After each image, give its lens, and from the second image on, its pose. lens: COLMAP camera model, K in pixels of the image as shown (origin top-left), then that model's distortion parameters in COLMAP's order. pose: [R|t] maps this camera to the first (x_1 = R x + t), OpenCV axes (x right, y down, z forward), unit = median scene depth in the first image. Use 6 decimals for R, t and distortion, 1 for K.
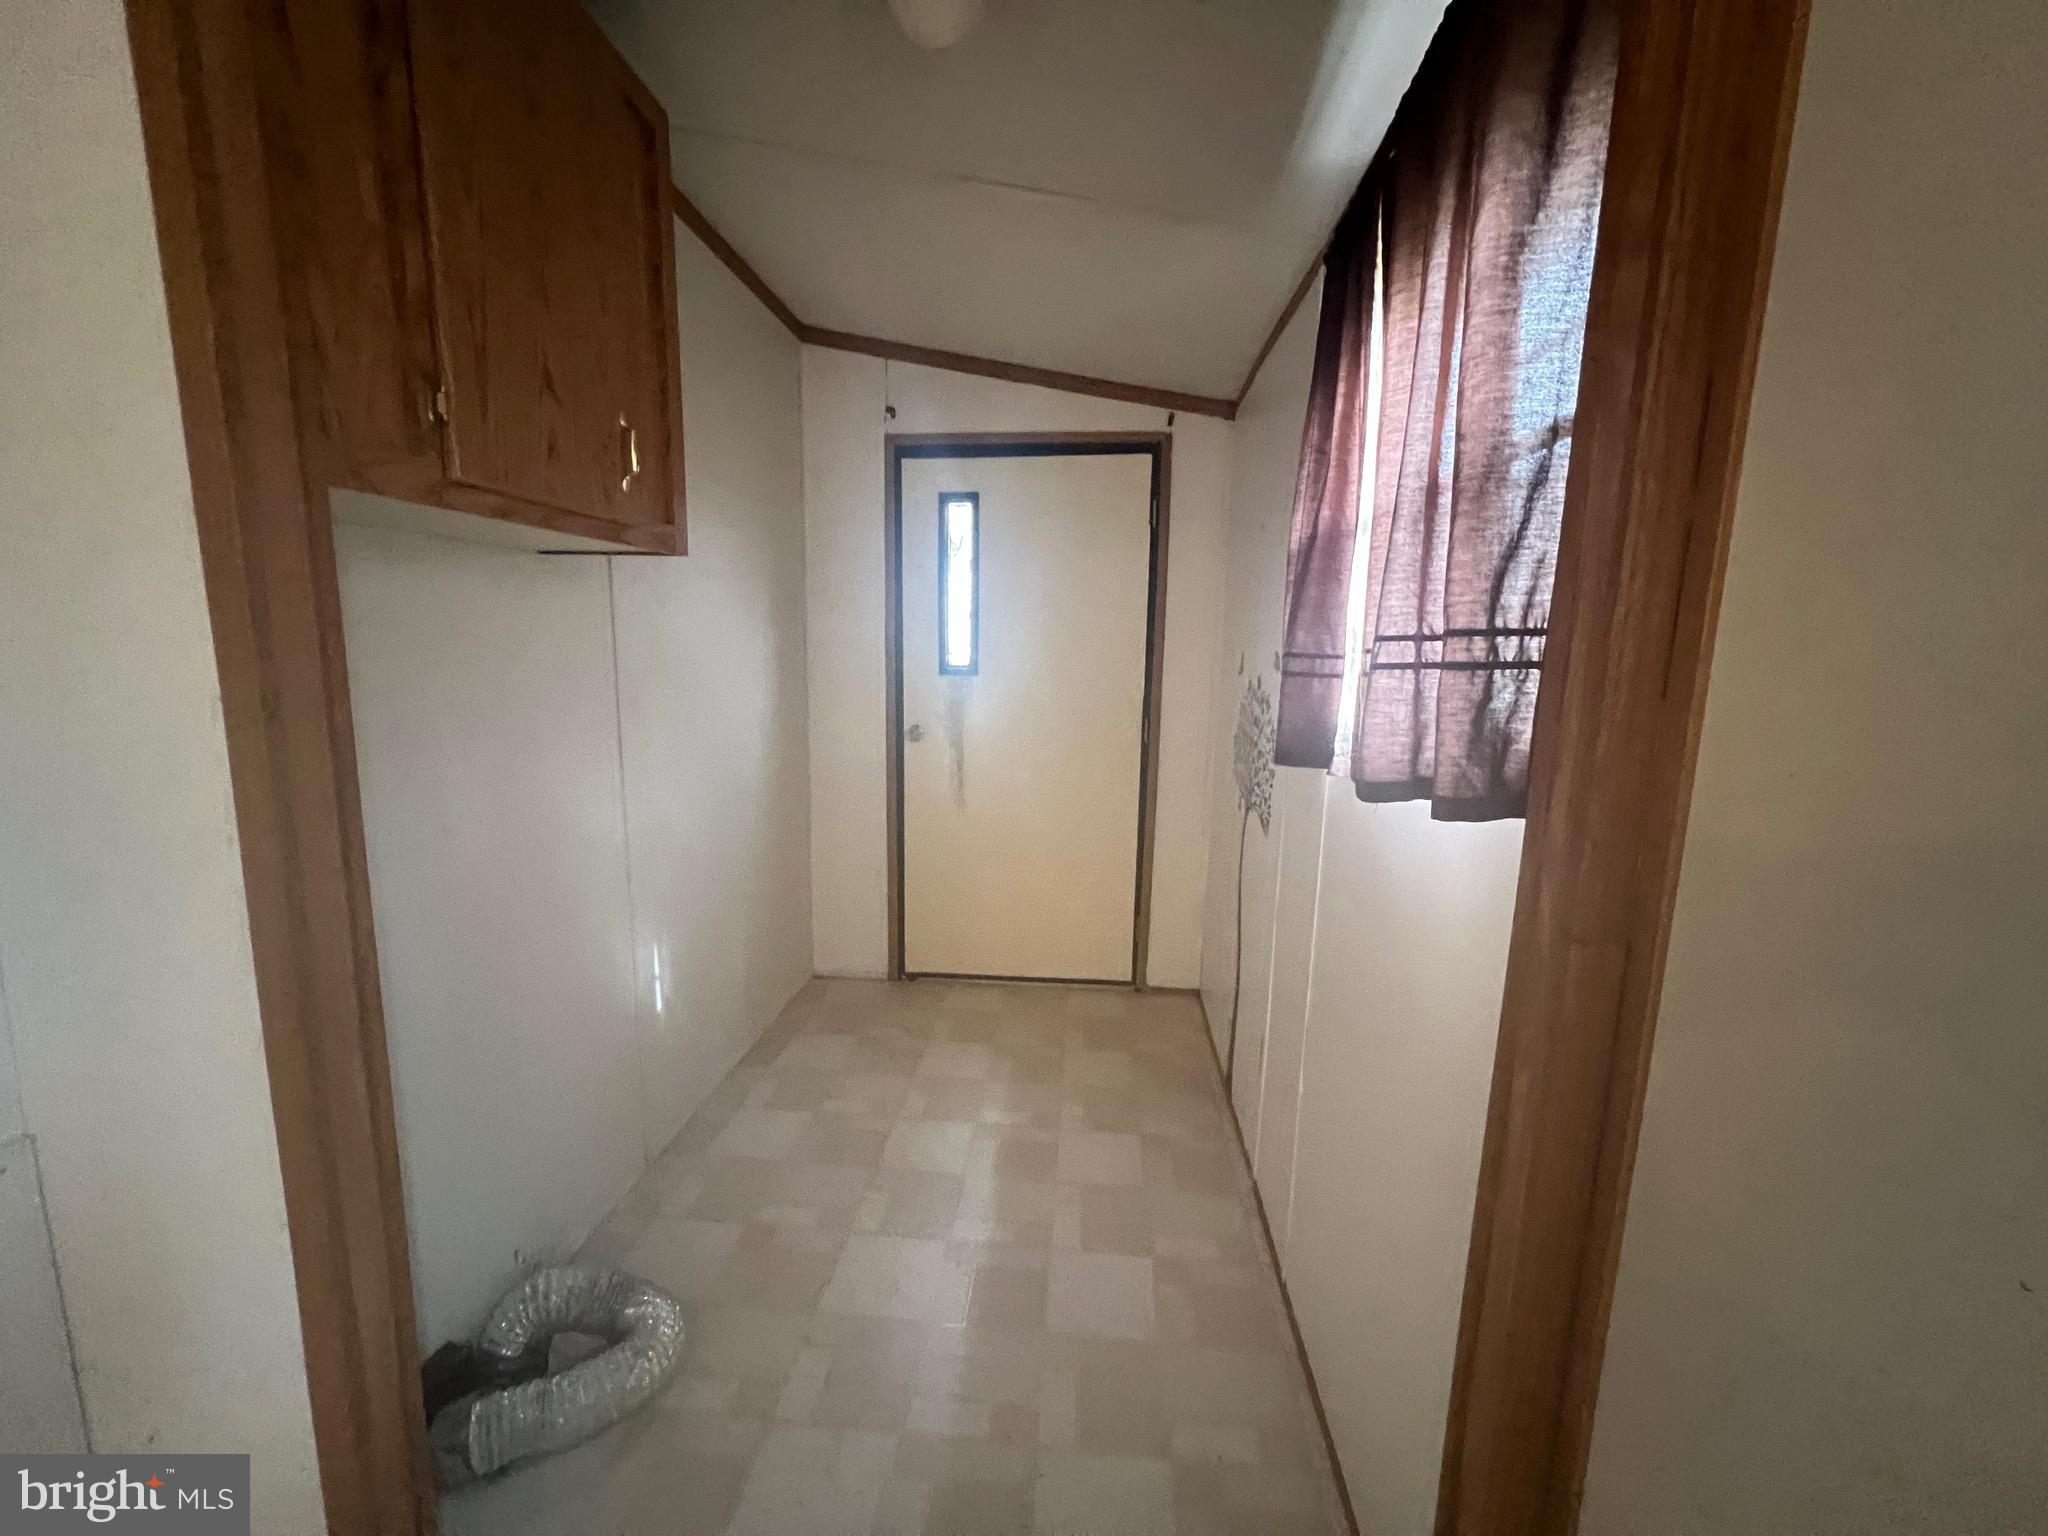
lens RADIAL K [[815.2, 0, 1024.0], [0, 815.2, 768.0], [0, 0, 1]] dist [-0.000509, -0.000103]
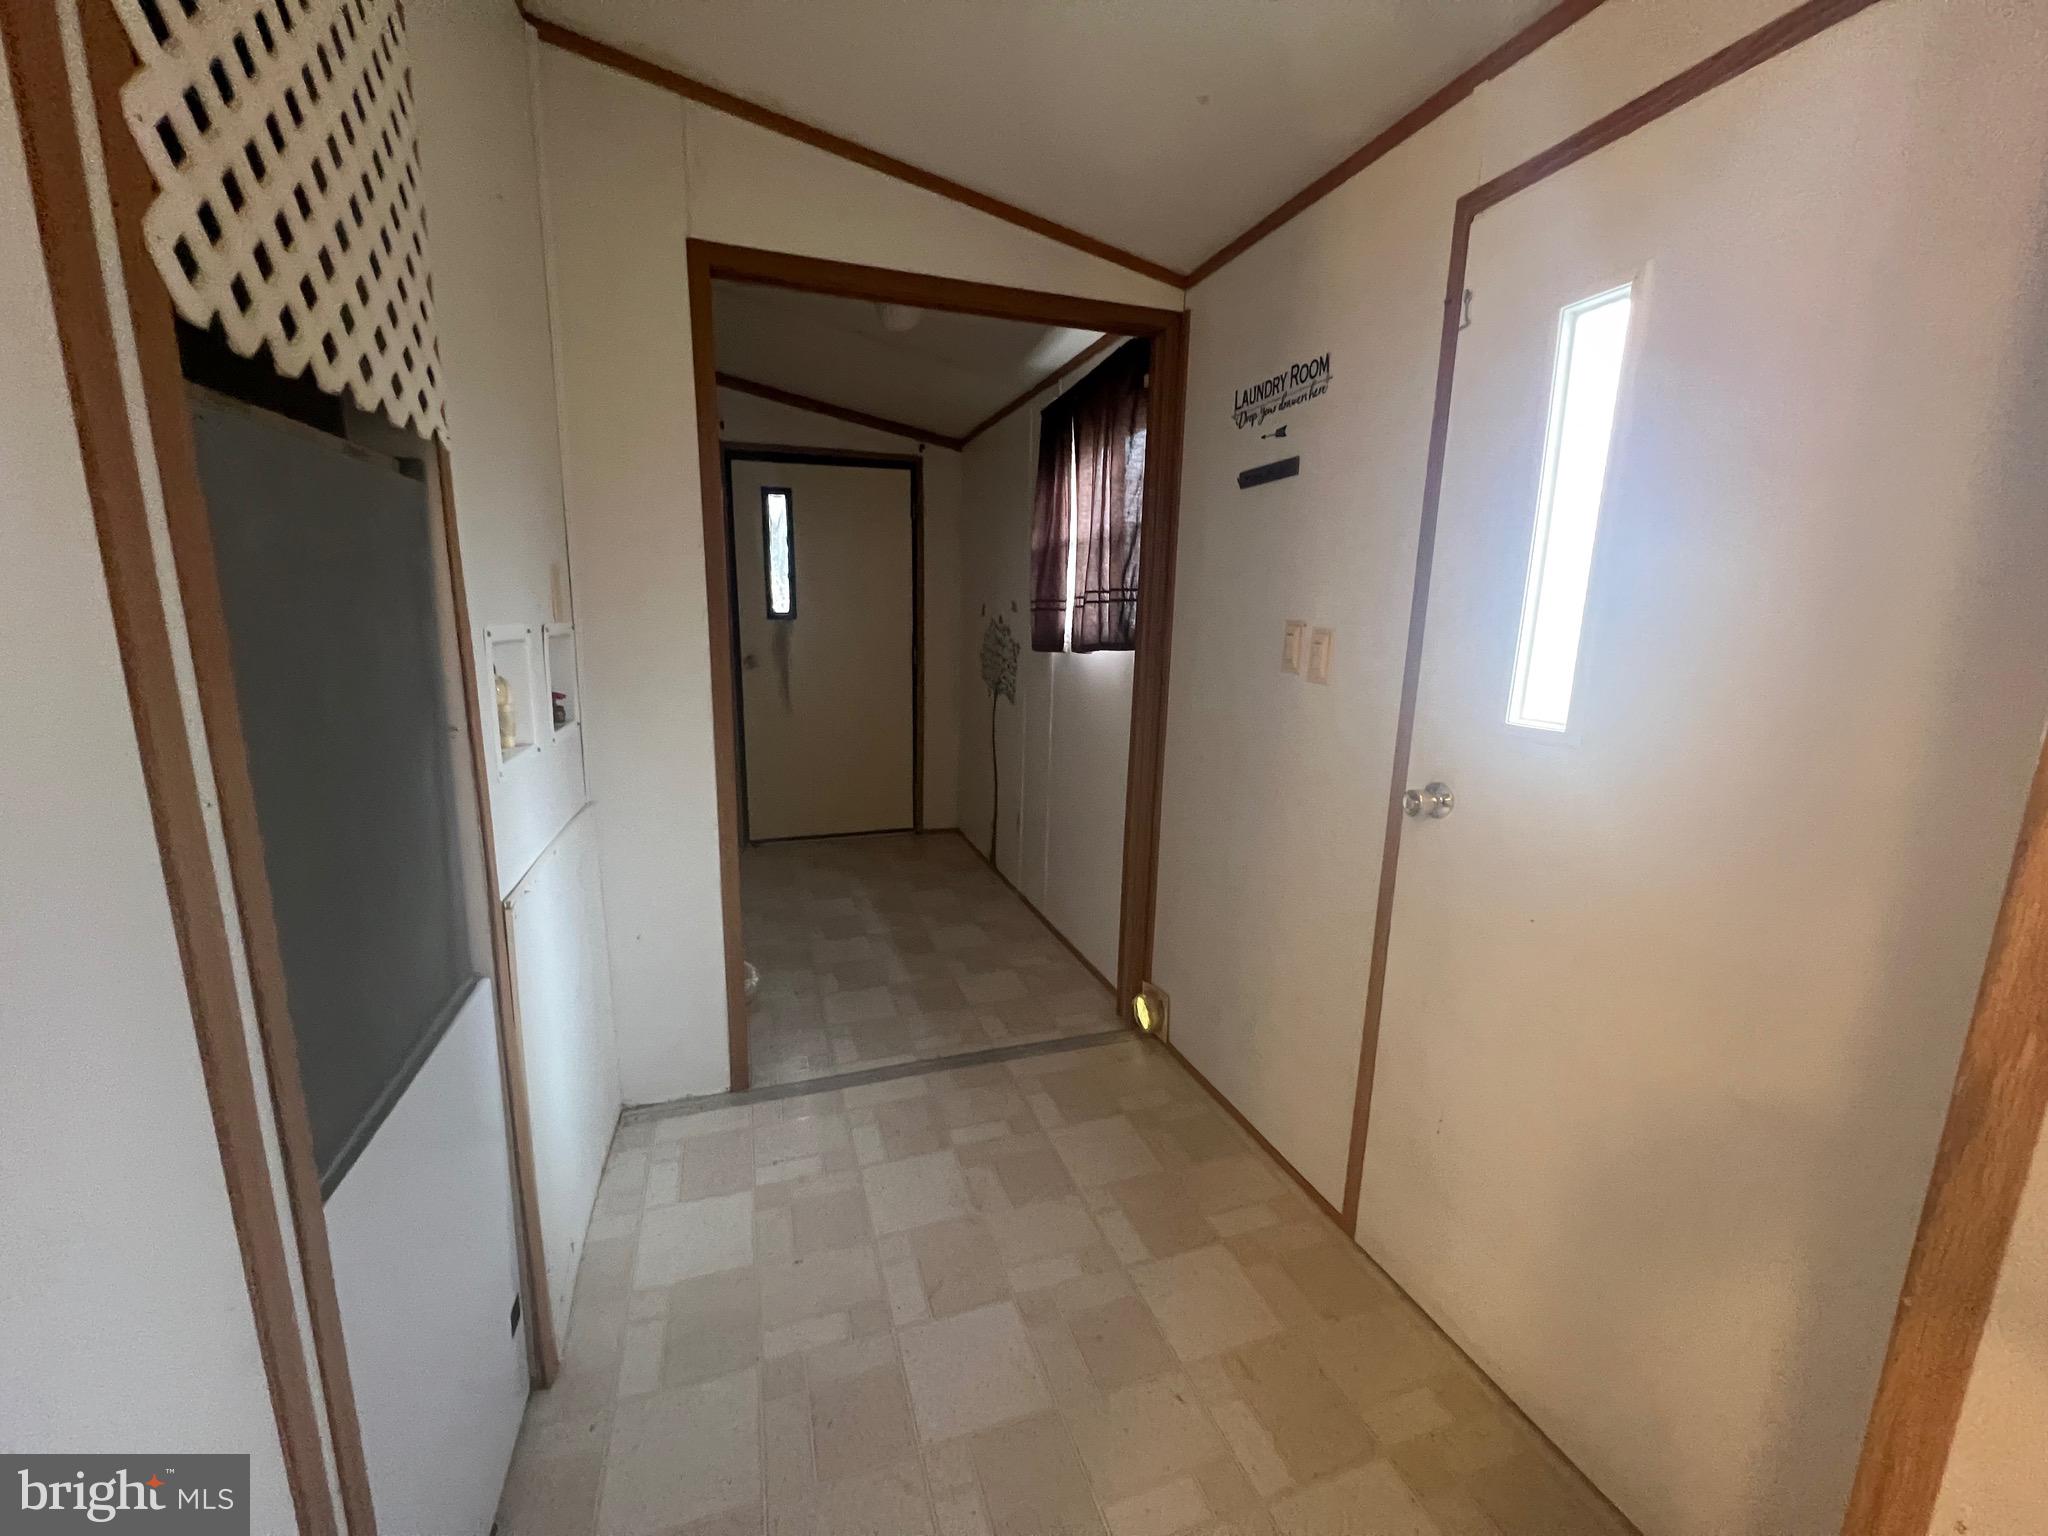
lens RADIAL K [[815.2, 0, 1024.0], [0, 815.2, 768.0], [0, 0, 1]] dist [-0.000509, -0.000103]
pose [[0.912967, -0.079422, 0.400229, -0.741885], [0.059586, 0.996309, 0.061787, 0.205698], [-0.403659, -0.032561, 0.914330, -1.189532]]
